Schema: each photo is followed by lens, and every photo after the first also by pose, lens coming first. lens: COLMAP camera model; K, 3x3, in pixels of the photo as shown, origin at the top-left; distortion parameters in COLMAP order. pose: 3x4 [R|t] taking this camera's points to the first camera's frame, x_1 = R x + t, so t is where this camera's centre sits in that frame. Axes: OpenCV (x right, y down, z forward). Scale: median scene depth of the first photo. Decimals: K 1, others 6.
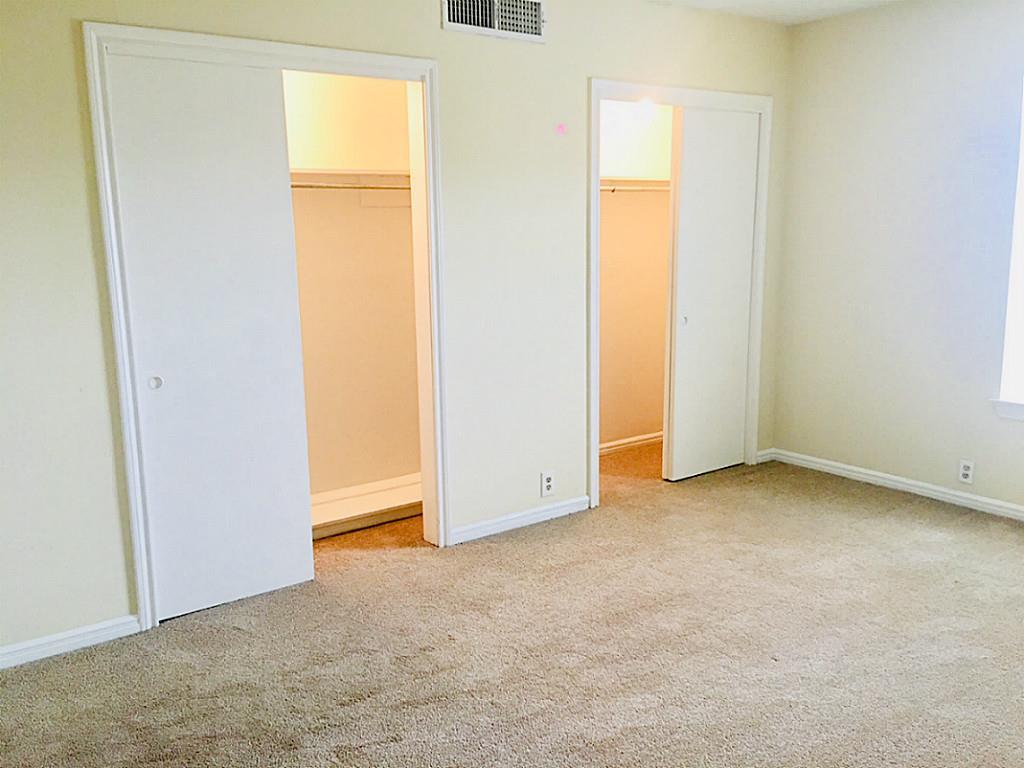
lens RADIAL K [[857.0, 0, 507.9], [0, 857.0, 374.3], [0, 0, 1]] dist [0.141827, -0.200844]
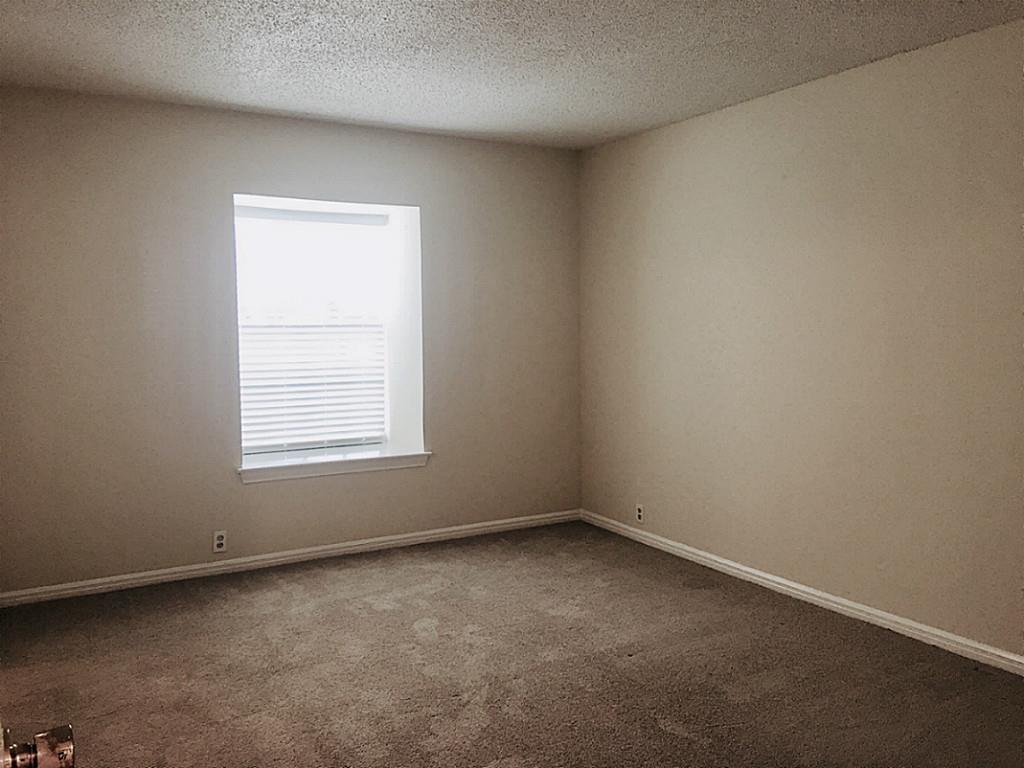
lens RADIAL K [[857.0, 0, 507.9], [0, 857.0, 374.3], [0, 0, 1]] dist [0.141827, -0.200844]
pose [[0.111482, -0.046934, 0.992657, -0.553111], [0.179243, 0.983451, 0.026369, -0.063355], [-0.977468, 0.174987, 0.118050, 0.542016]]
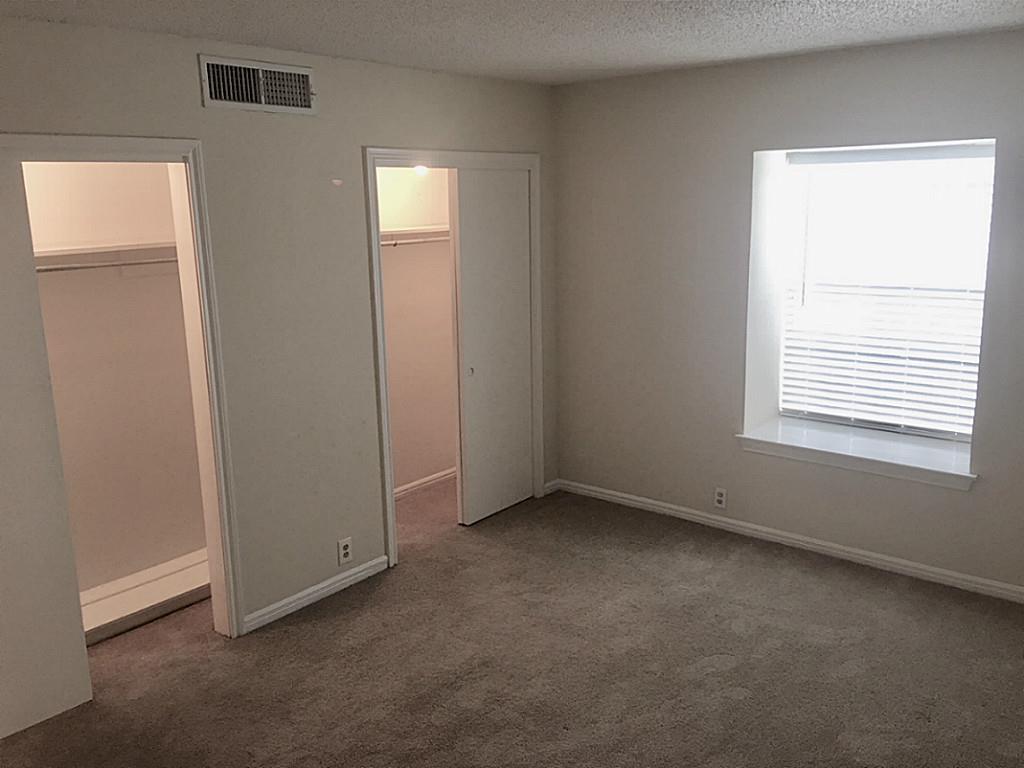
lens RADIAL K [[857.0, 0, 507.9], [0, 857.0, 374.3], [0, 0, 1]] dist [0.141827, -0.200844]
pose [[0.969621, -0.055826, 0.238157, 0.002615], [0.049853, 0.998274, 0.031035, -0.106279], [-0.239479, -0.018219, 0.970731, -0.011439]]
